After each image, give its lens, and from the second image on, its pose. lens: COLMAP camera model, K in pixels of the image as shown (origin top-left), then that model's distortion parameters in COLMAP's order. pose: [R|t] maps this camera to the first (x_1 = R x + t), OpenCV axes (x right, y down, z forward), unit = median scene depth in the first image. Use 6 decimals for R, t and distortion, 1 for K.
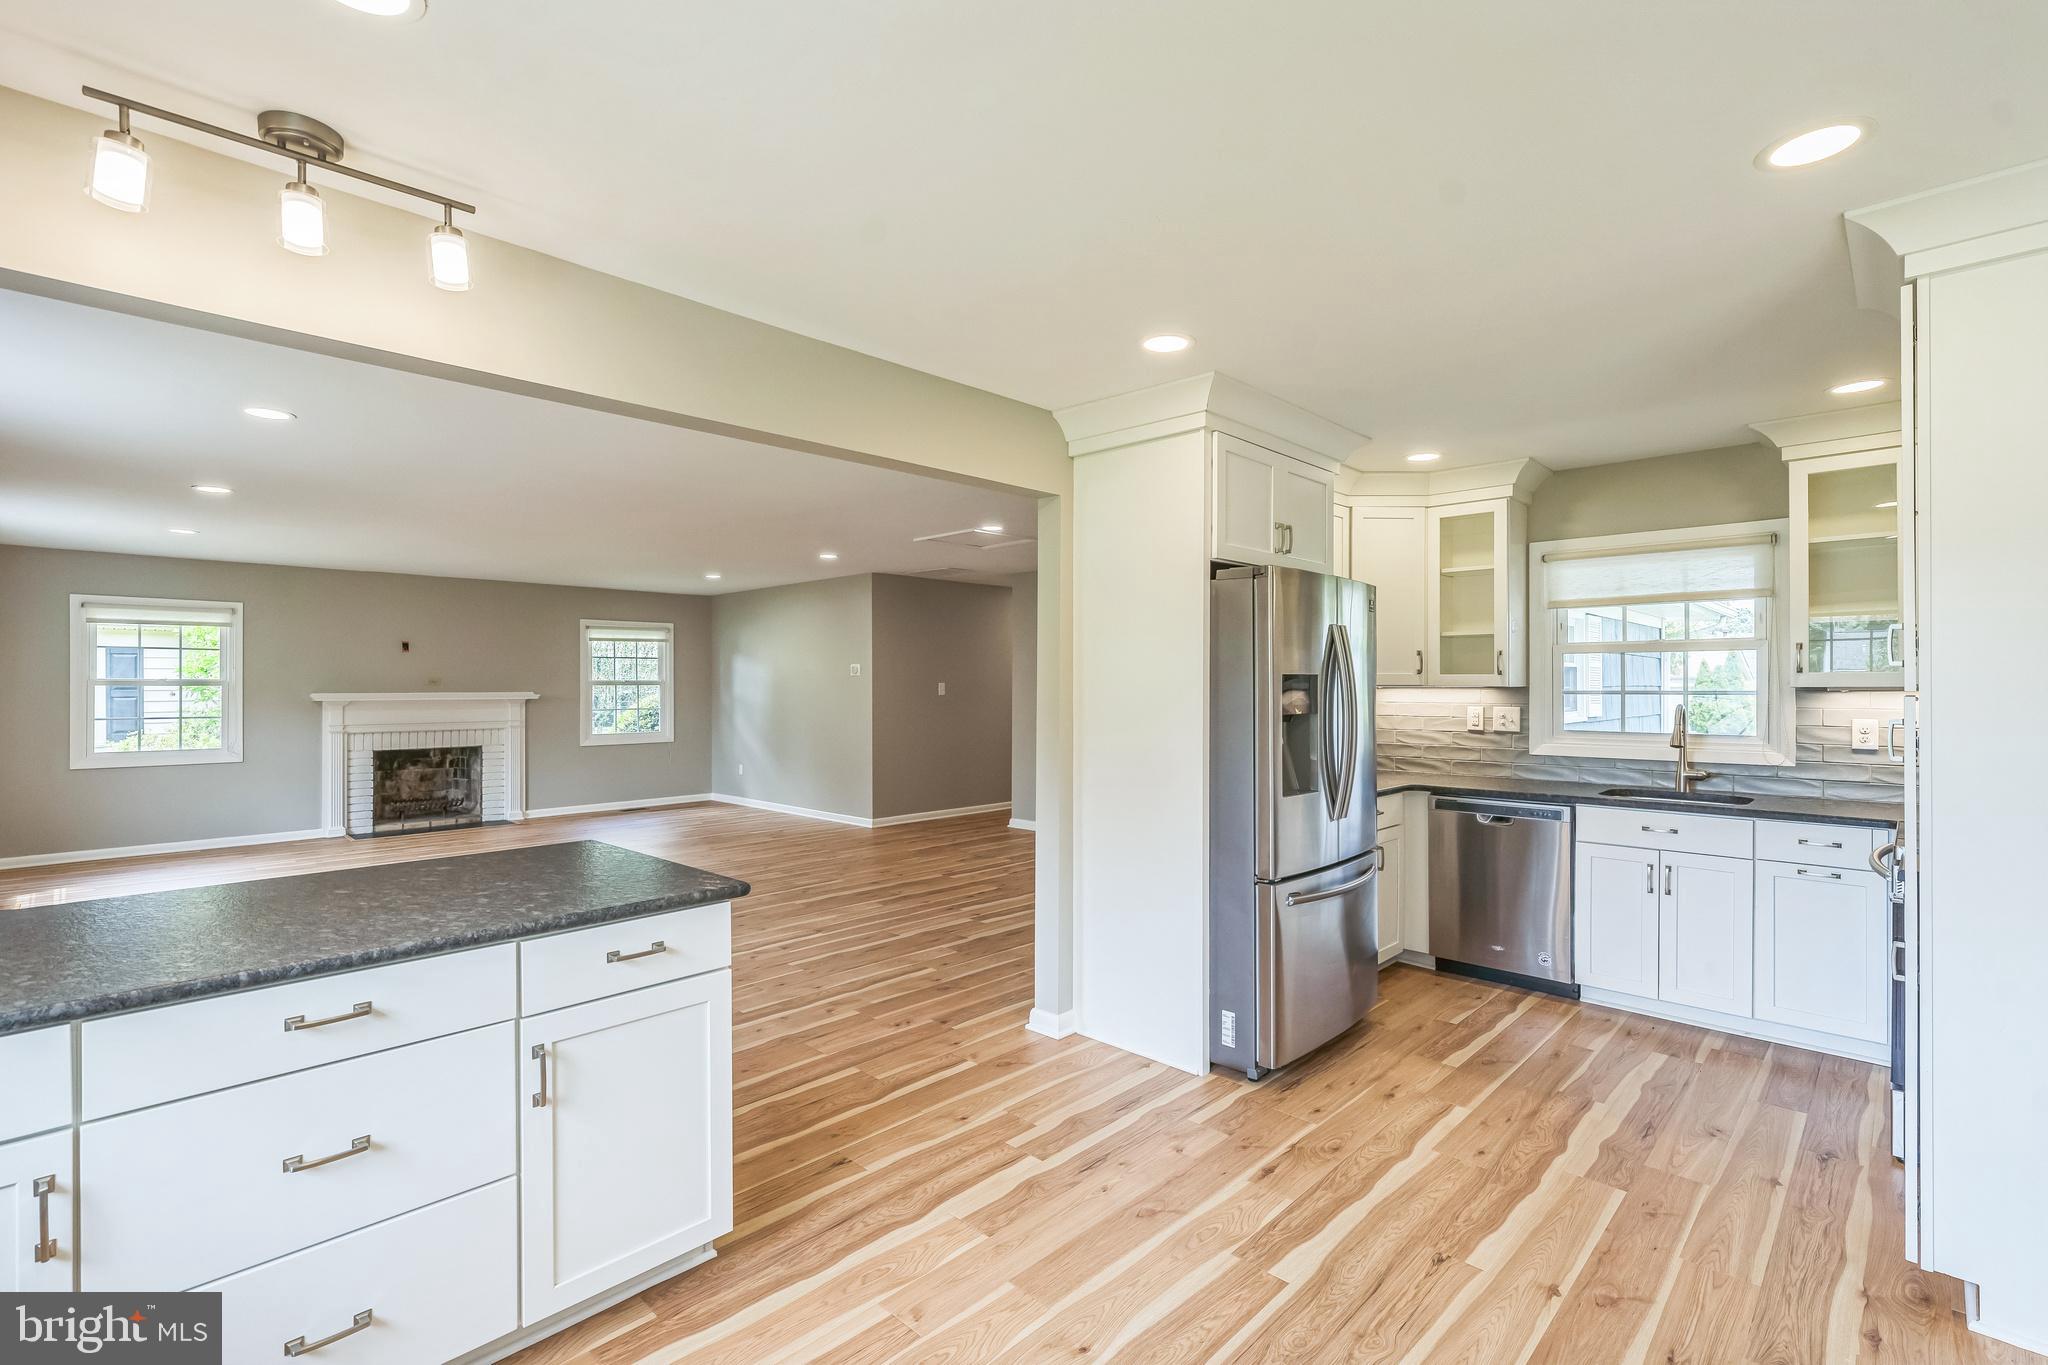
lens RADIAL K [[921.8, 0, 1027.2], [0, 921.8, 684.0], [0, 0, 1]] dist [0.001238, -0.000859]
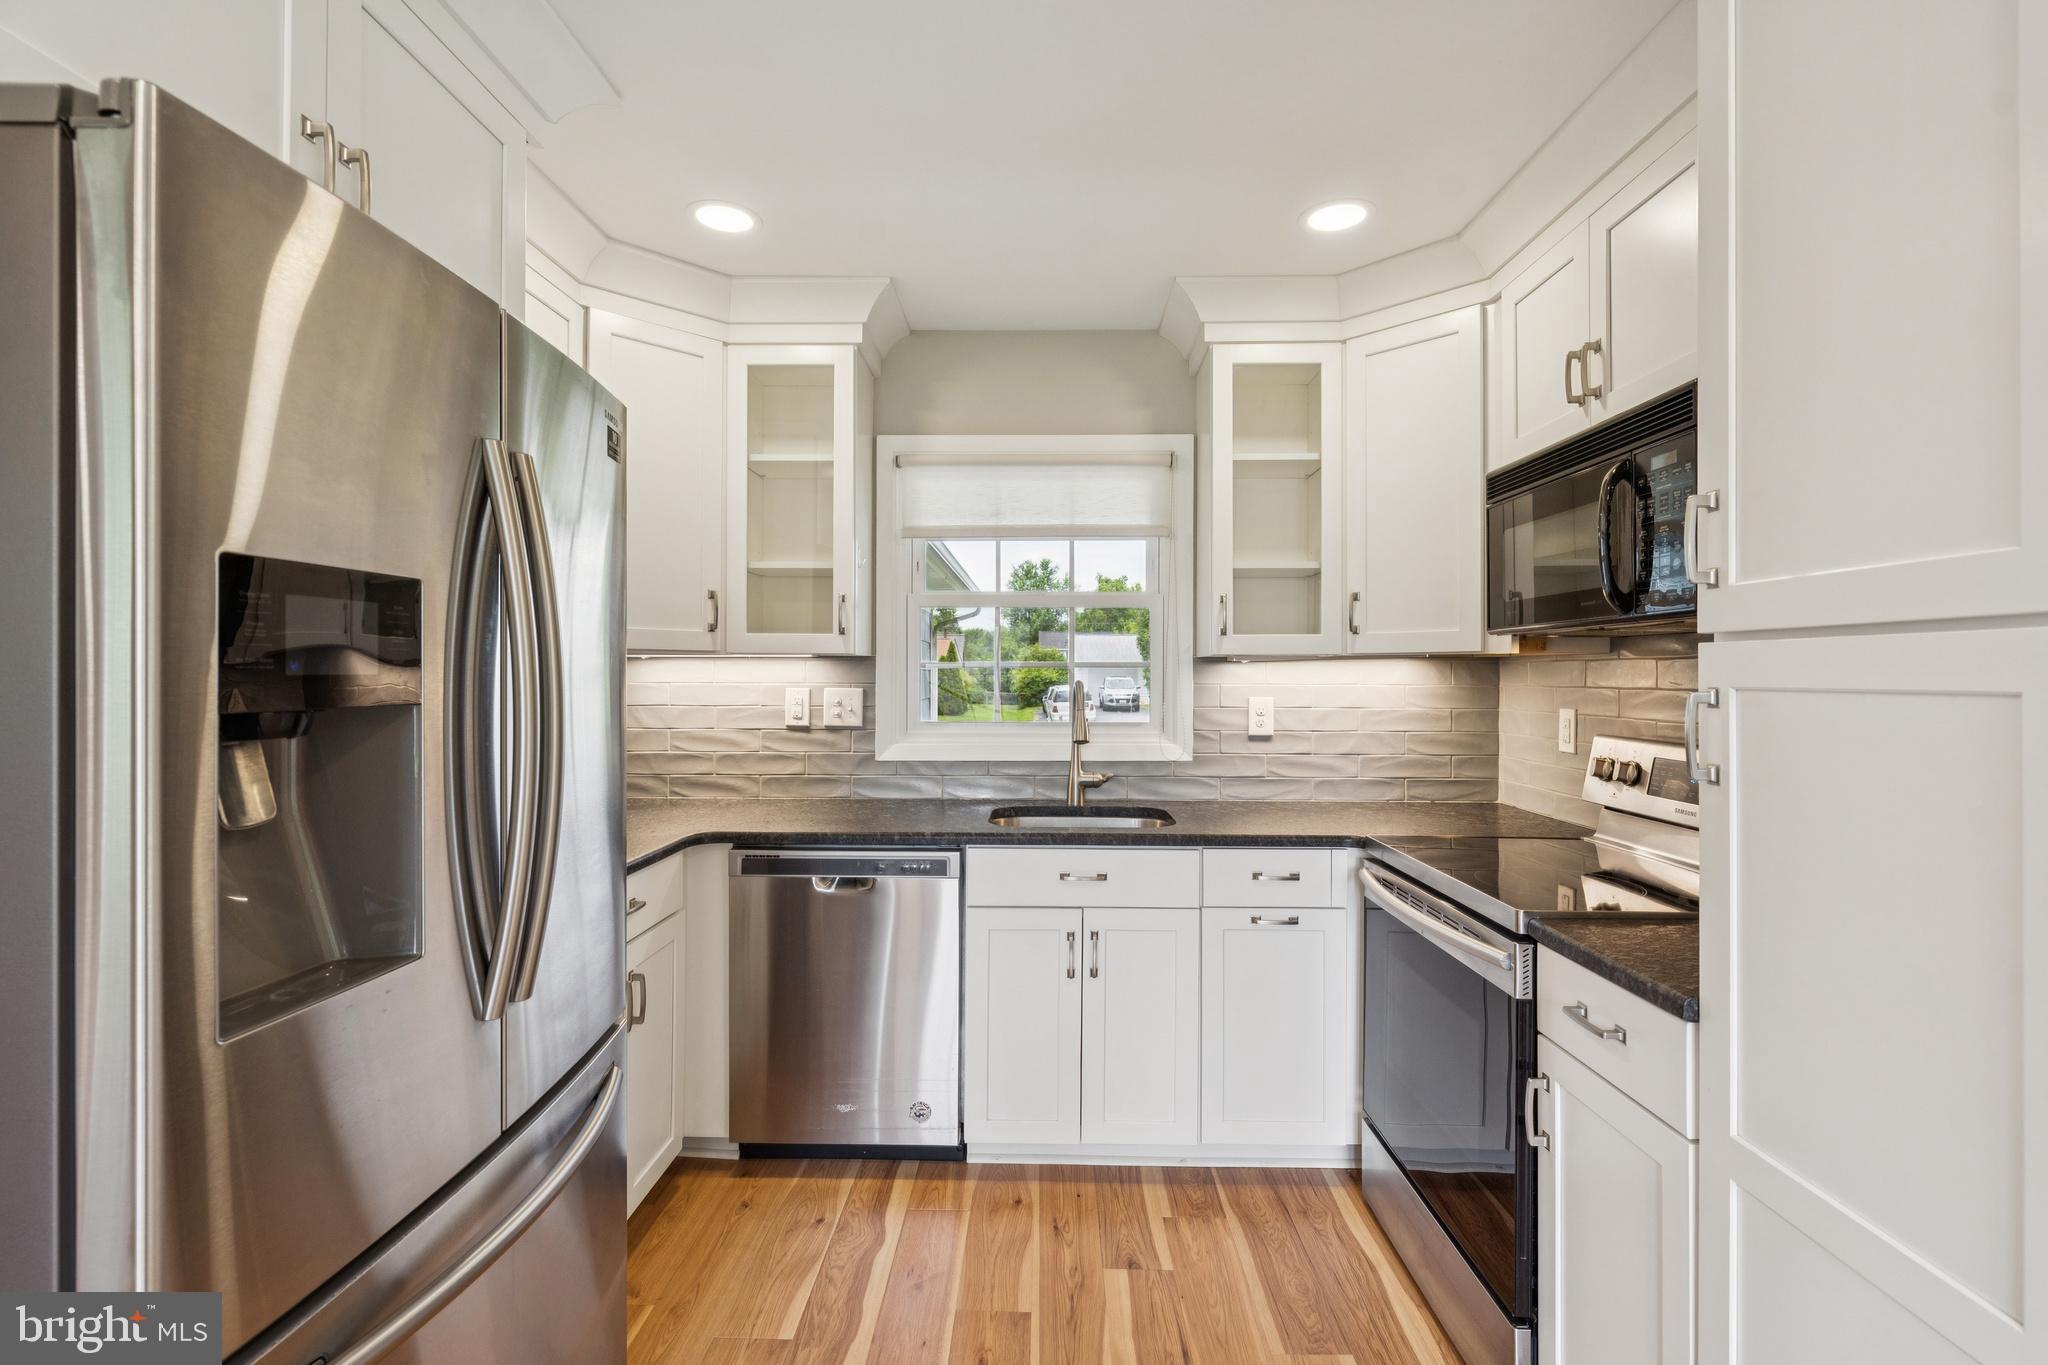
lens RADIAL K [[921.8, 0, 1027.7], [0, 921.8, 668.6], [0, 0, 1]] dist [0.001238, -0.000859]
pose [[0.731845, 0.006457, 0.681440, 0.186291], [-0.002823, 0.999975, -0.006444, 0.015904], [-0.681465, 0.002792, 0.731846, 0.466462]]
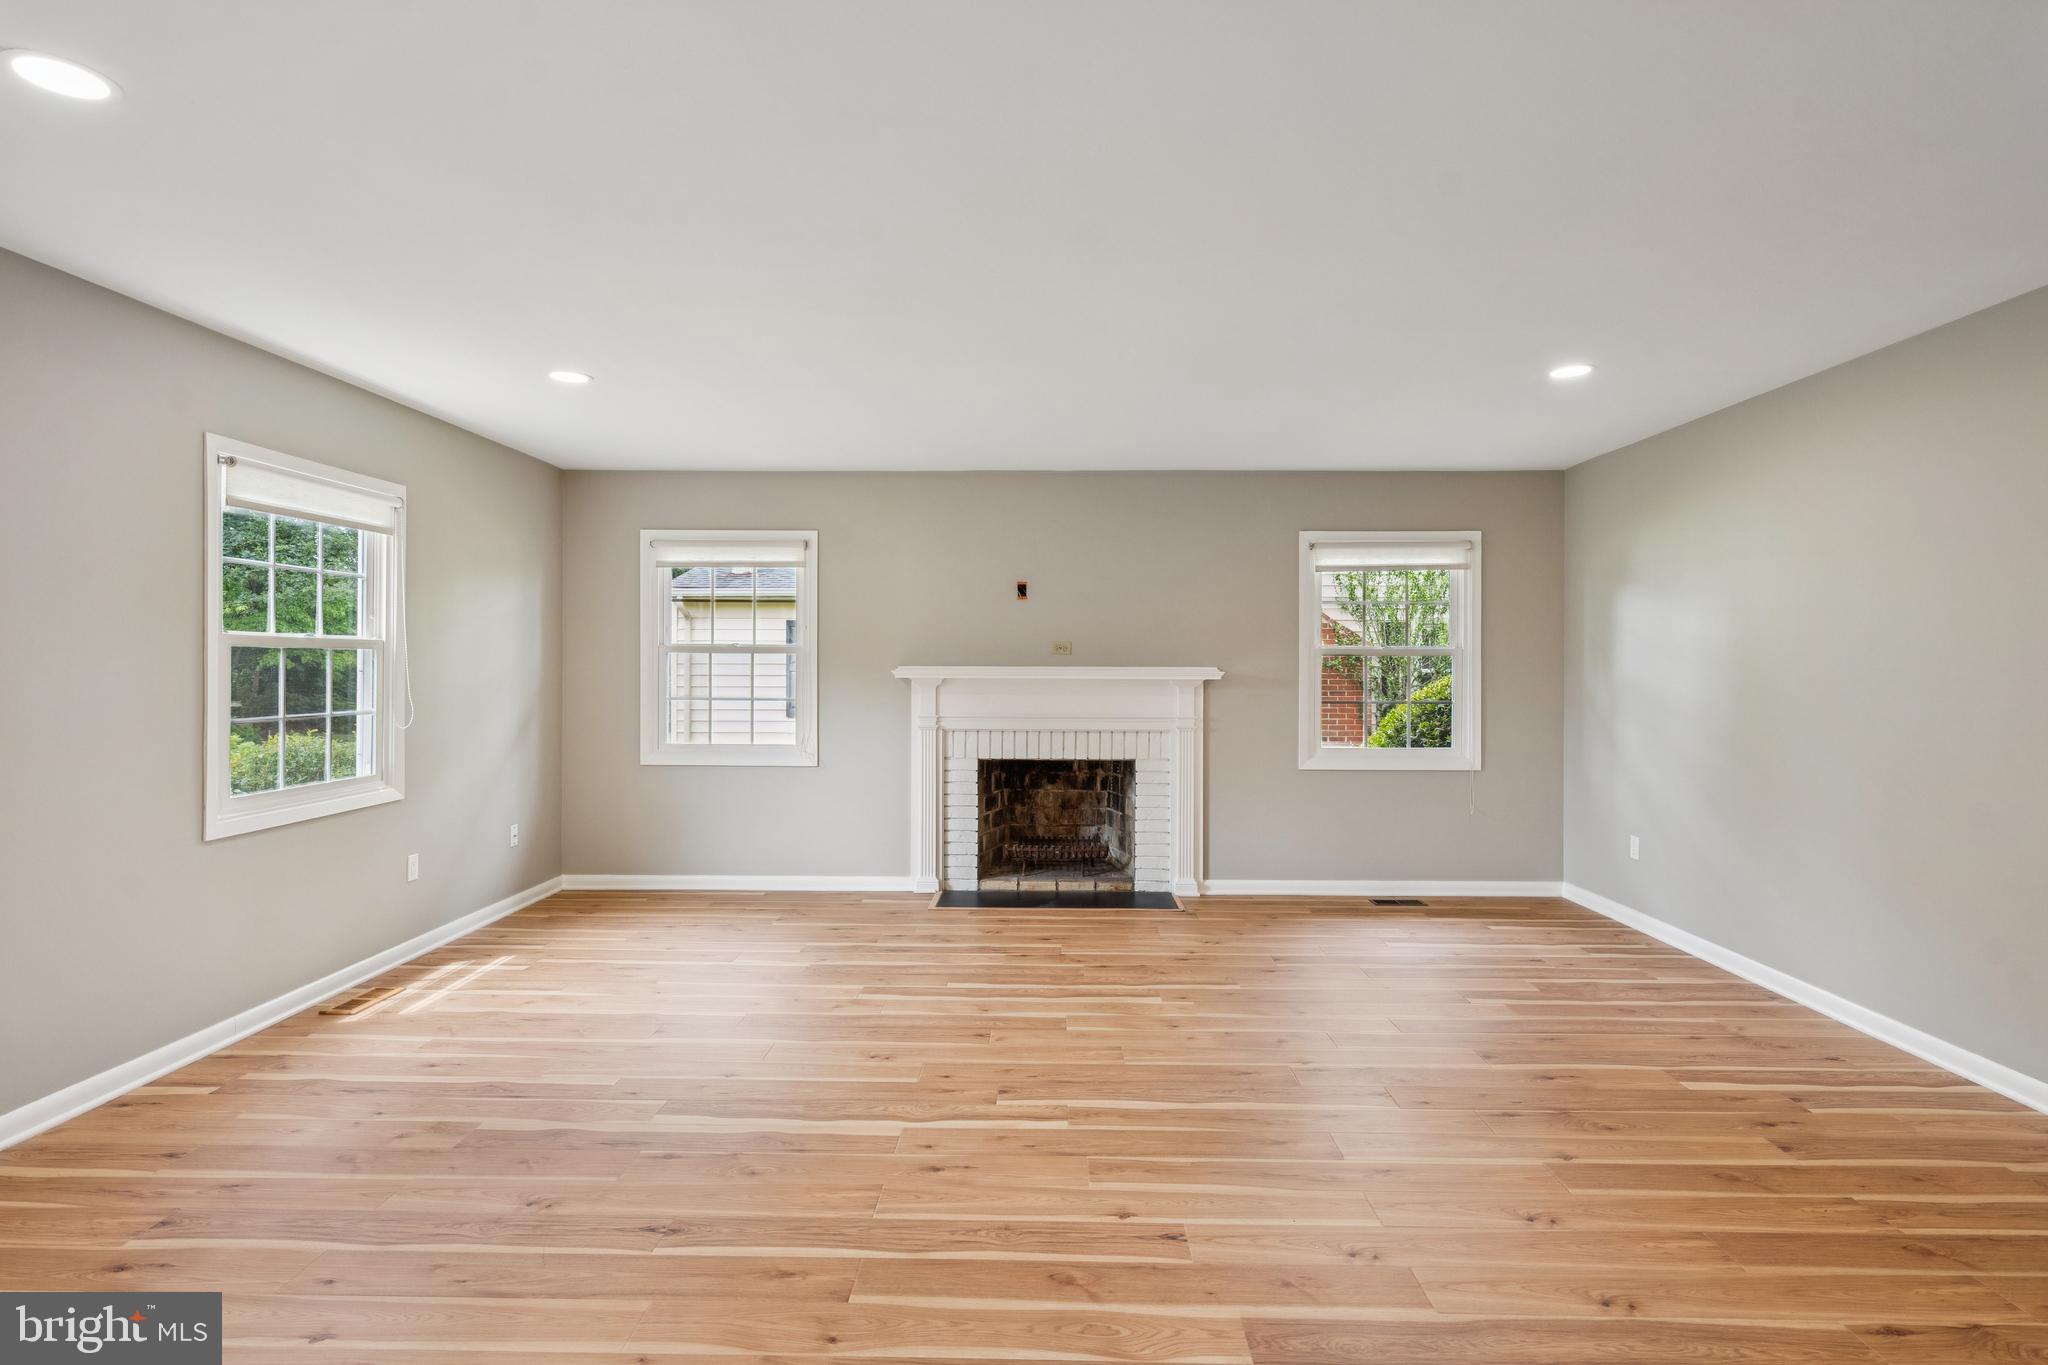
lens RADIAL K [[992.0, 0, 1031.2], [0, 992.0, 666.3], [0, 0, 1]] dist [0.001828, -0.000794]
pose [[0.682805, 0.003796, -0.730590, -0.377487], [-0.002915, 0.999993, 0.002471, 0.015233], [0.730594, 0.000442, 0.682812, 1.089831]]
